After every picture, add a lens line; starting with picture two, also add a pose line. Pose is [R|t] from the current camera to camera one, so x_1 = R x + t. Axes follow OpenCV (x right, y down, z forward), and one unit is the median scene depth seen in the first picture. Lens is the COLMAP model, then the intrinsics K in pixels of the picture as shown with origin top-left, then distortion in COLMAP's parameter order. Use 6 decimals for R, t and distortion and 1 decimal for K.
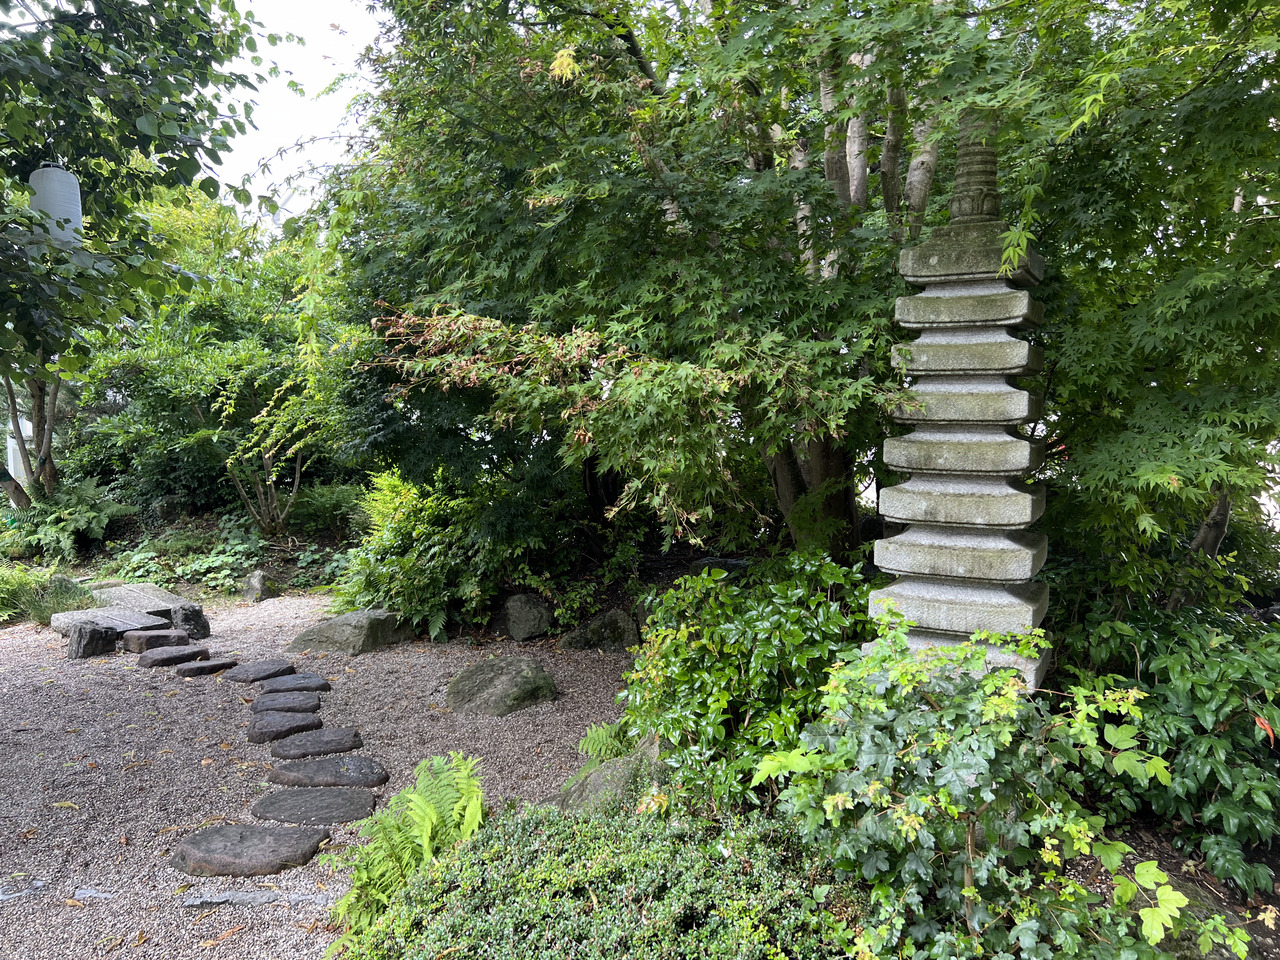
lens RADIAL K [[962.4, 0, 640.0], [0, 962.4, 480.0], [0, 0, 1]] dist [0.053160, -0.065451]
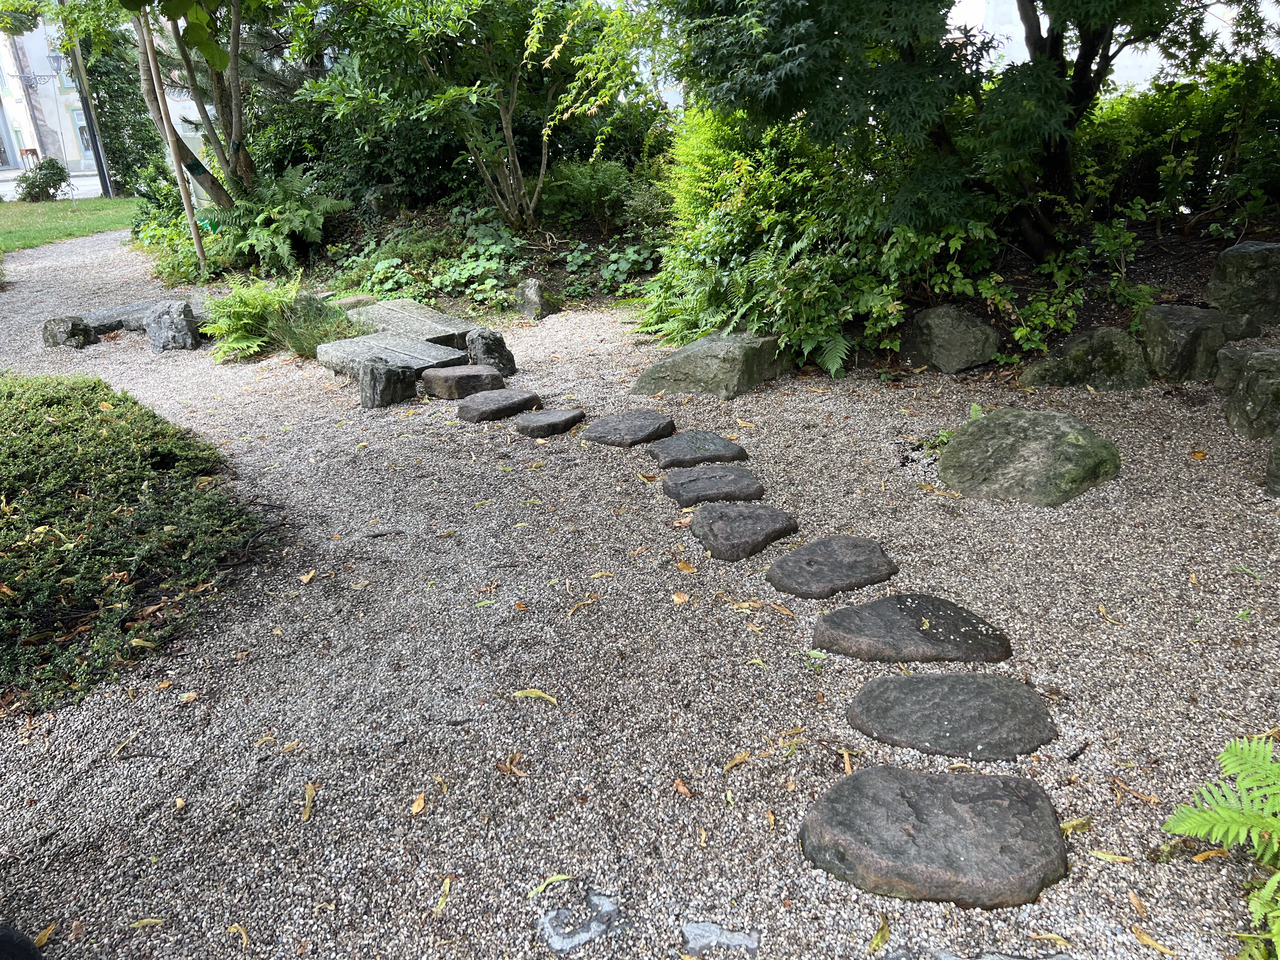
lens RADIAL K [[962.4, 0, 640.0], [0, 962.4, 480.0], [0, 0, 1]] dist [0.053160, -0.065451]
pose [[0.991585, -0.005339, -0.129347, -0.206566], [0.046322, 0.947631, 0.315990, 0.004230], [0.120886, -0.319322, 0.939904, 0.218990]]
